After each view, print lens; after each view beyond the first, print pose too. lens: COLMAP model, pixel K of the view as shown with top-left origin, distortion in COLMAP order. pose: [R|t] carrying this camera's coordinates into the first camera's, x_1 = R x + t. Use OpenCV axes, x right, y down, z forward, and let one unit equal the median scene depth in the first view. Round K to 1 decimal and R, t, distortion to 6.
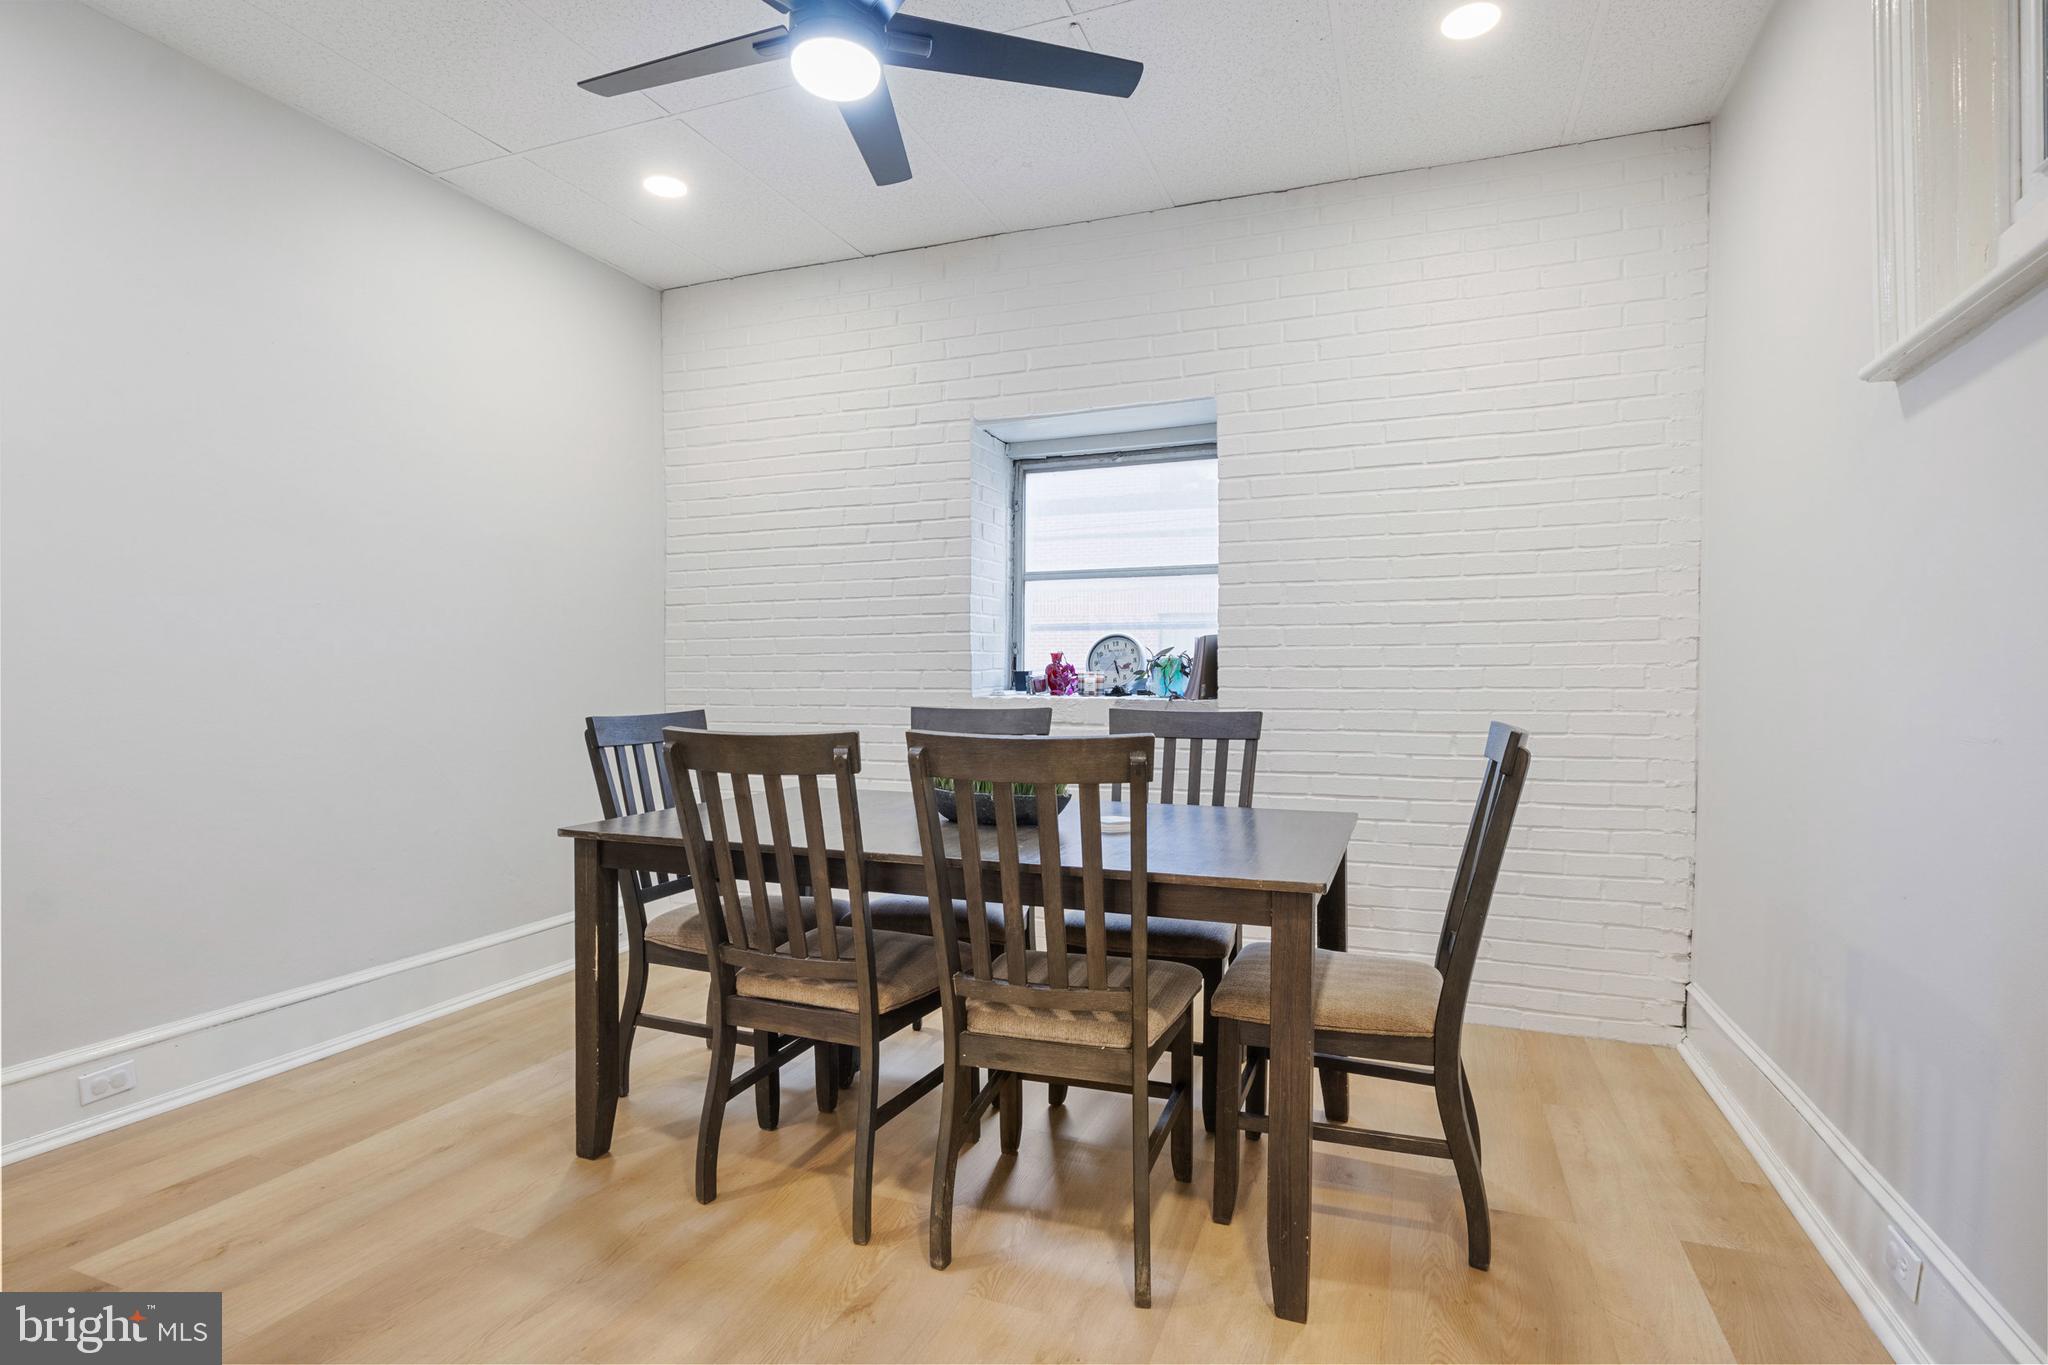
lens RADIAL K [[1025.3, 0, 1017.2], [0, 1025.3, 687.9], [0, 0, 1]] dist [-0.001036, -0.000019]
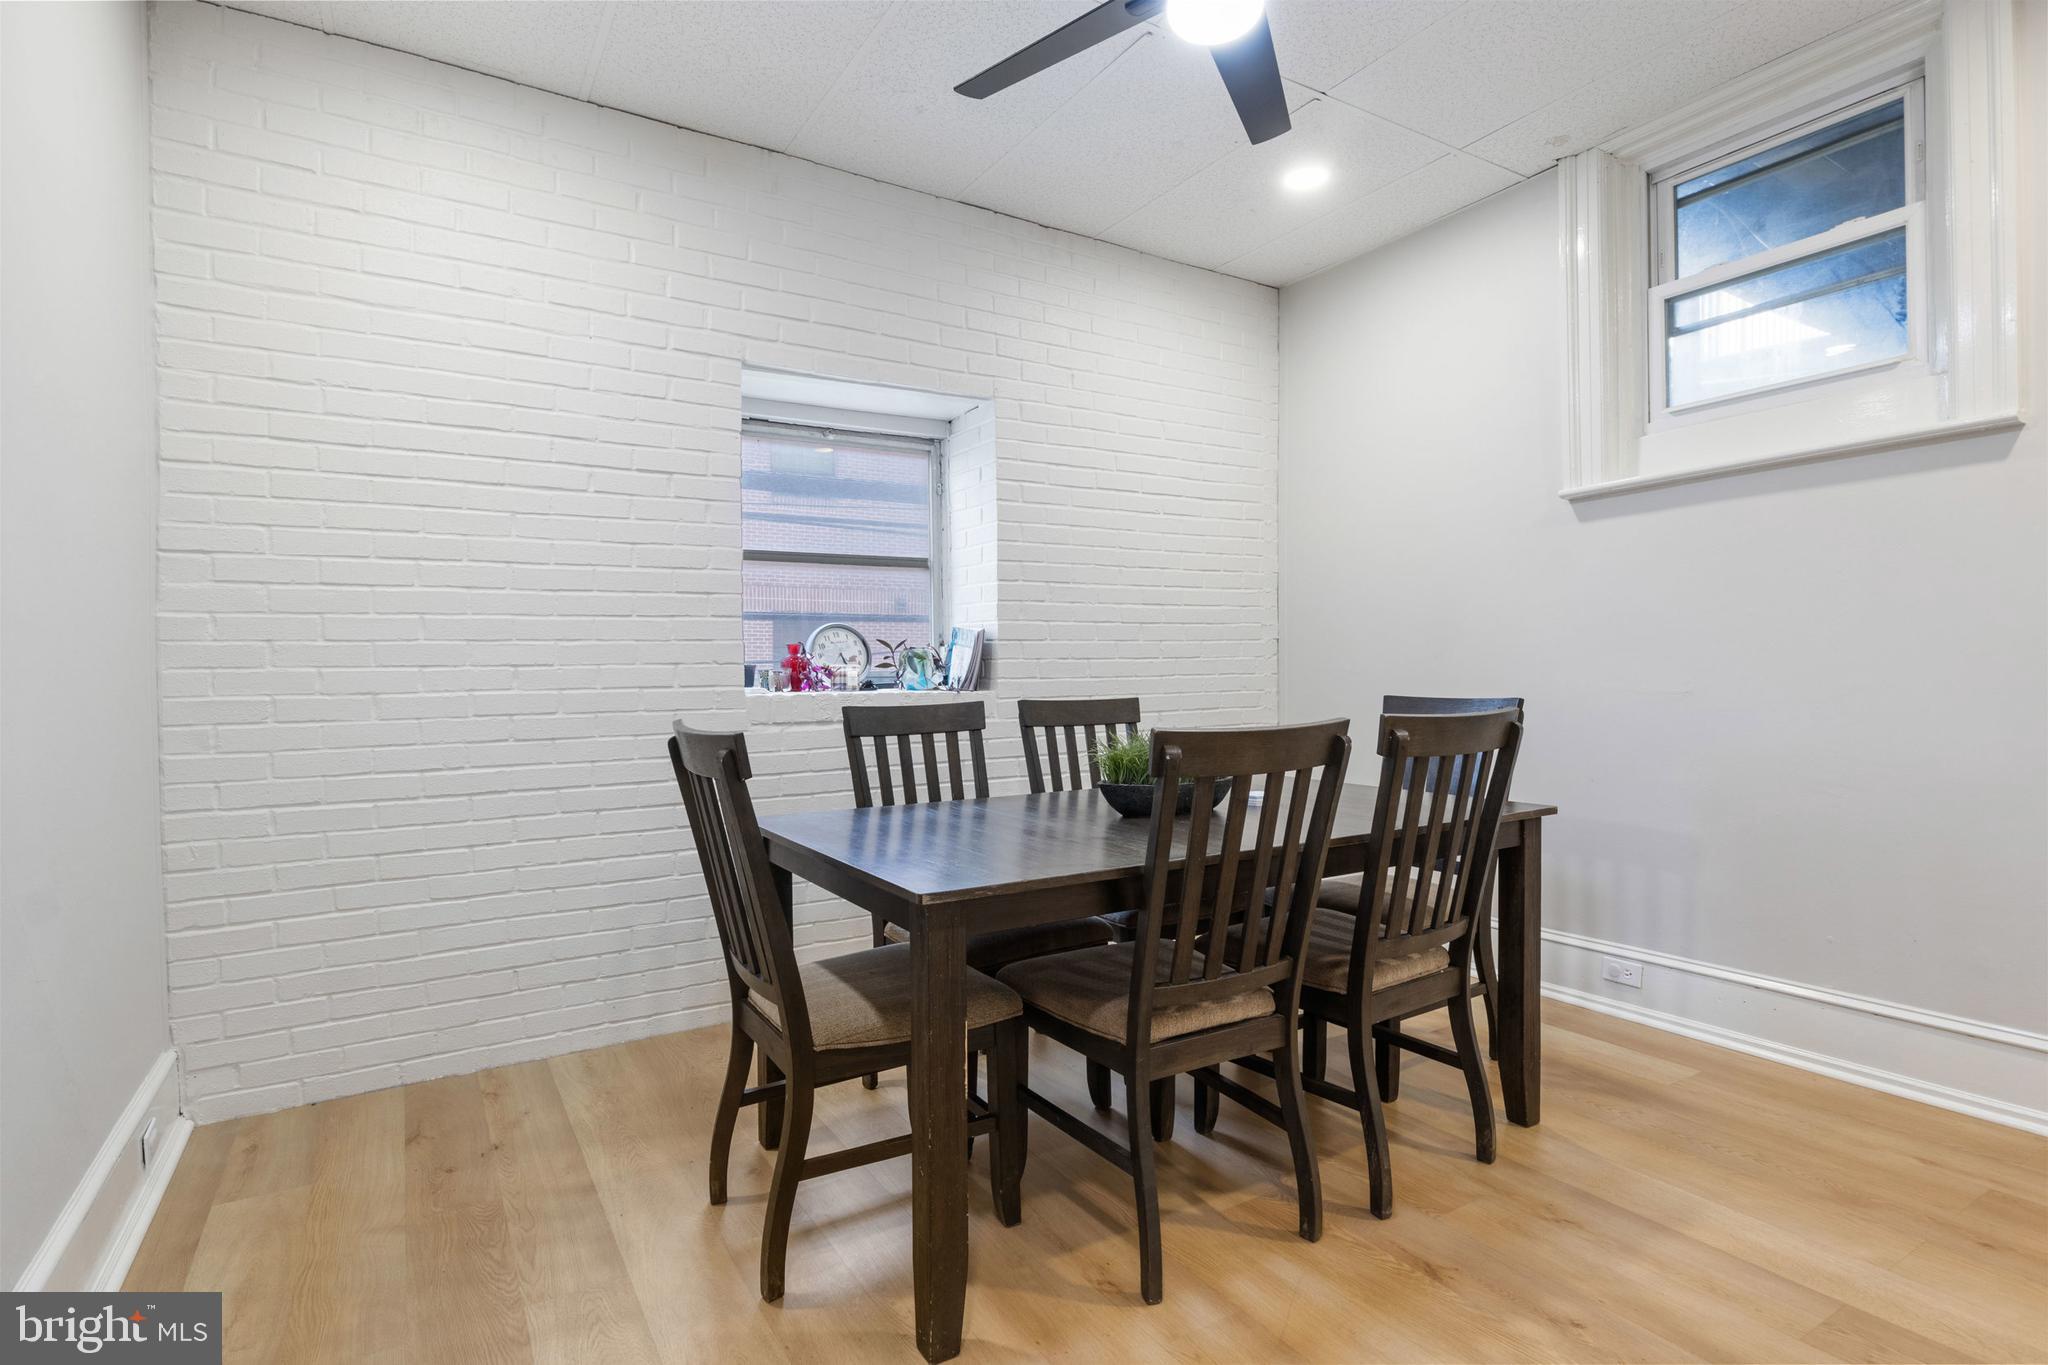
lens RADIAL K [[1010.6, 0, 1024.0], [0, 1010.6, 682.5], [0, 0, 1]] dist [0.001126, 0.000095]
pose [[0.600844, -0.019125, 0.799138, -0.621309], [0.019496, 0.999767, 0.009268, -0.005587], [-0.799129, 0.010011, 0.601077, 0.360341]]
